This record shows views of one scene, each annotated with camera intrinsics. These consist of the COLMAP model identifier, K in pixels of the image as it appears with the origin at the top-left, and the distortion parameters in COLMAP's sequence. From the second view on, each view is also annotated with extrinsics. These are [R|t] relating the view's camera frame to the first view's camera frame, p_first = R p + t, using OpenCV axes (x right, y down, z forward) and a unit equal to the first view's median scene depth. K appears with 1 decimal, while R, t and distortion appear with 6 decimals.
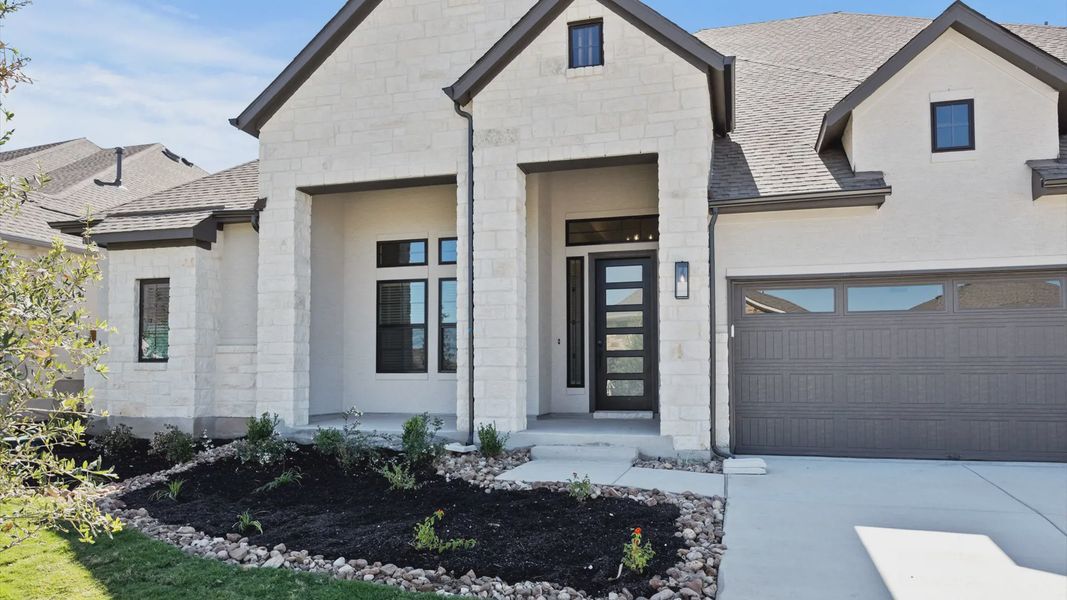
lens RADIAL K [[713.3, 0, 533.5], [0, 713.3, 300.0], [0, 0, 1]] dist [-0.001786, -0.001610]
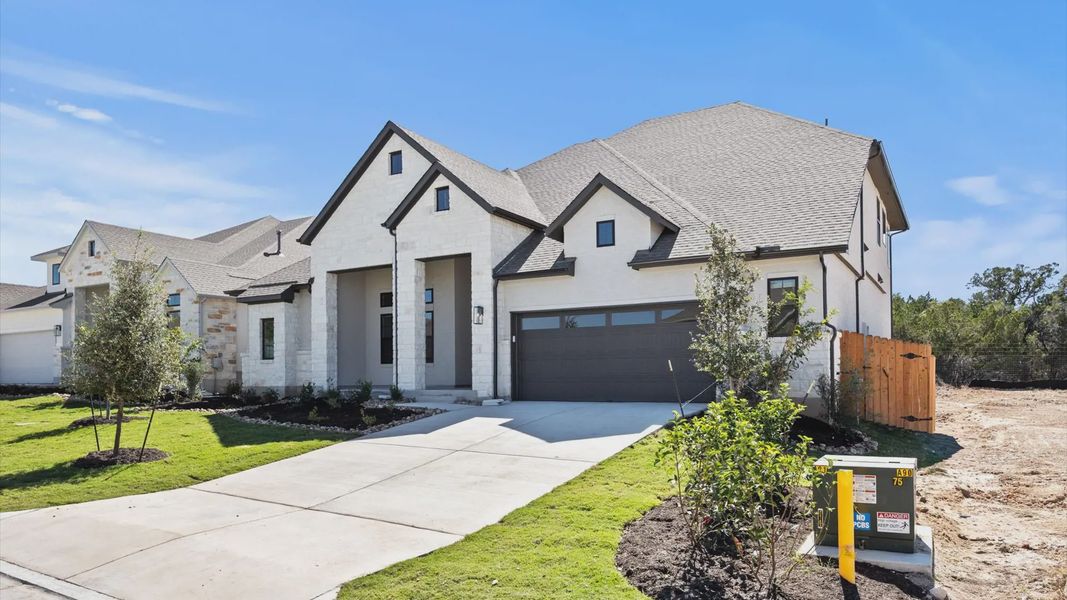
lens RADIAL K [[660.1, 0, 534.1], [0, 660.1, 307.1], [0, 0, 1]] dist [-0.001621, -0.000195]
pose [[0.972950, -0.032148, -0.228767, 0.673587], [0.032563, 0.999468, -0.001961, -0.035552], [0.228708, -0.005542, 0.973479, -0.694358]]
